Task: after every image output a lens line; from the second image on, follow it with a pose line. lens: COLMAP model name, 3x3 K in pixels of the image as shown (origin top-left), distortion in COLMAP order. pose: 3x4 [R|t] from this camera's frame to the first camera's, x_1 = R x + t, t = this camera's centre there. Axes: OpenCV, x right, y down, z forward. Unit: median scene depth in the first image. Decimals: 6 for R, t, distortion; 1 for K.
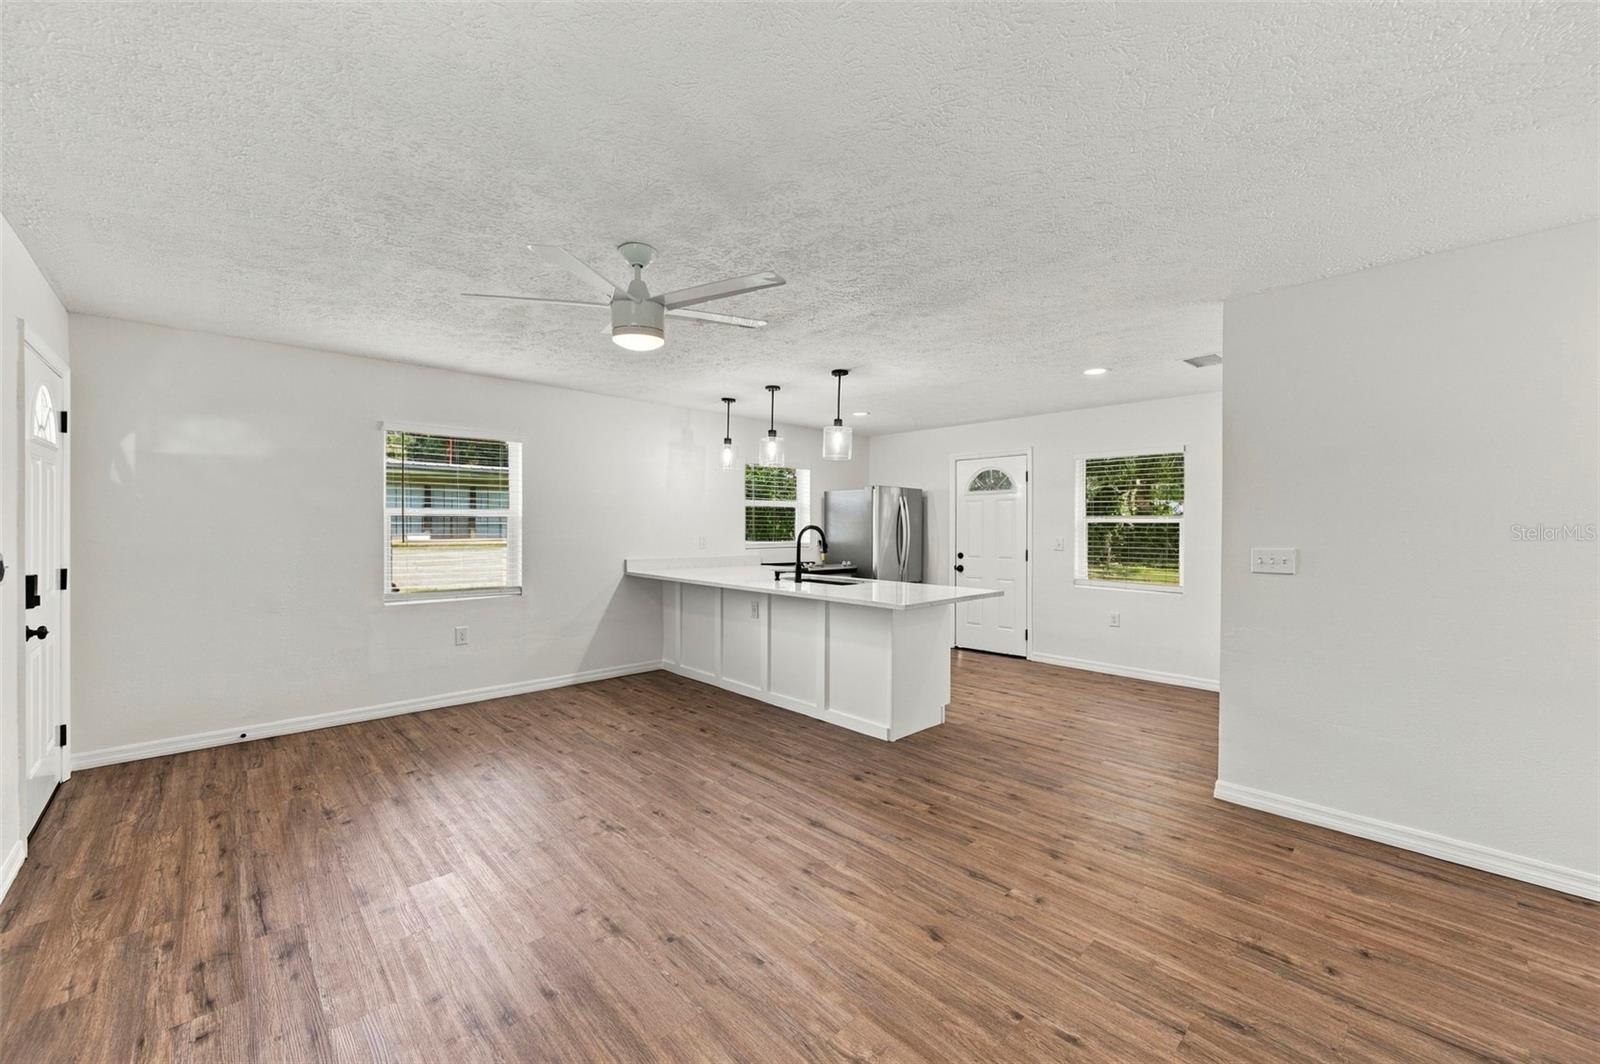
lens RADIAL K [[623.6, 0, 800.0], [0, 623.6, 532.0], [0, 0, 1]] dist [0.001329, -0.000143]
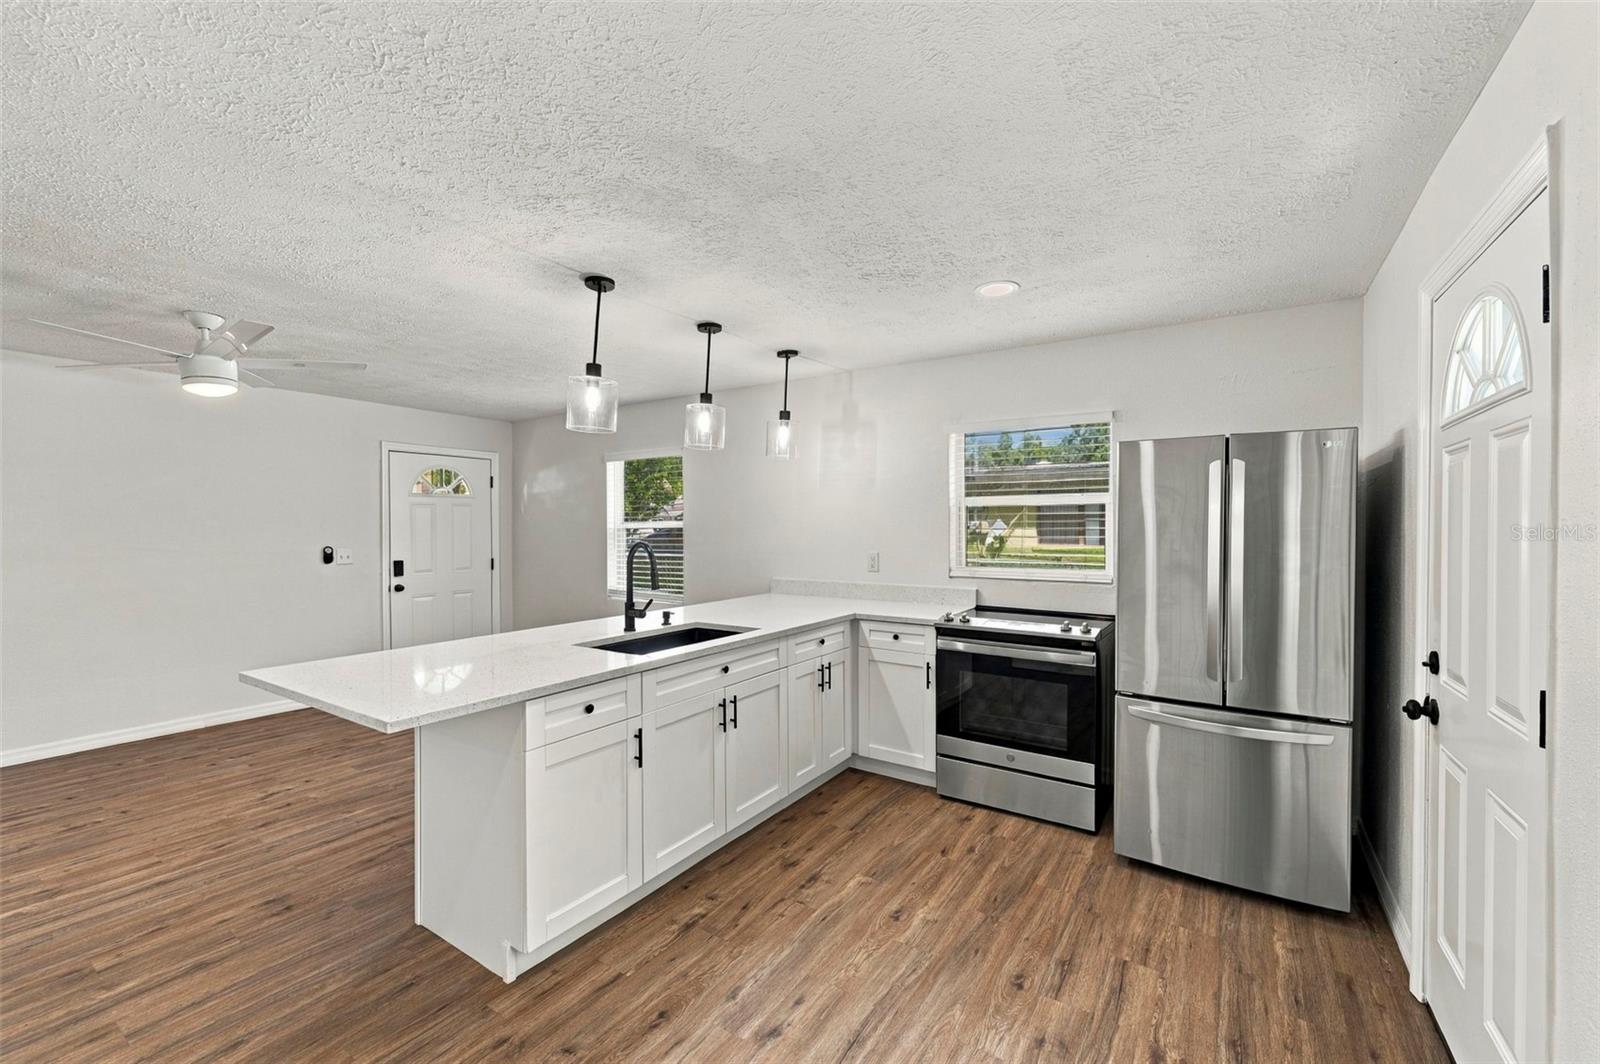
lens RADIAL K [[654.1, 0, 800.0], [0, 654.1, 532.0], [0, 0, 1]] dist [0.000296, -0.000119]
pose [[0.233616, 0.003400, -0.972323, 0.968537], [-0.009489, 0.999954, 0.001217, -0.032357], [0.972283, 0.008942, 0.233638, 1.425757]]
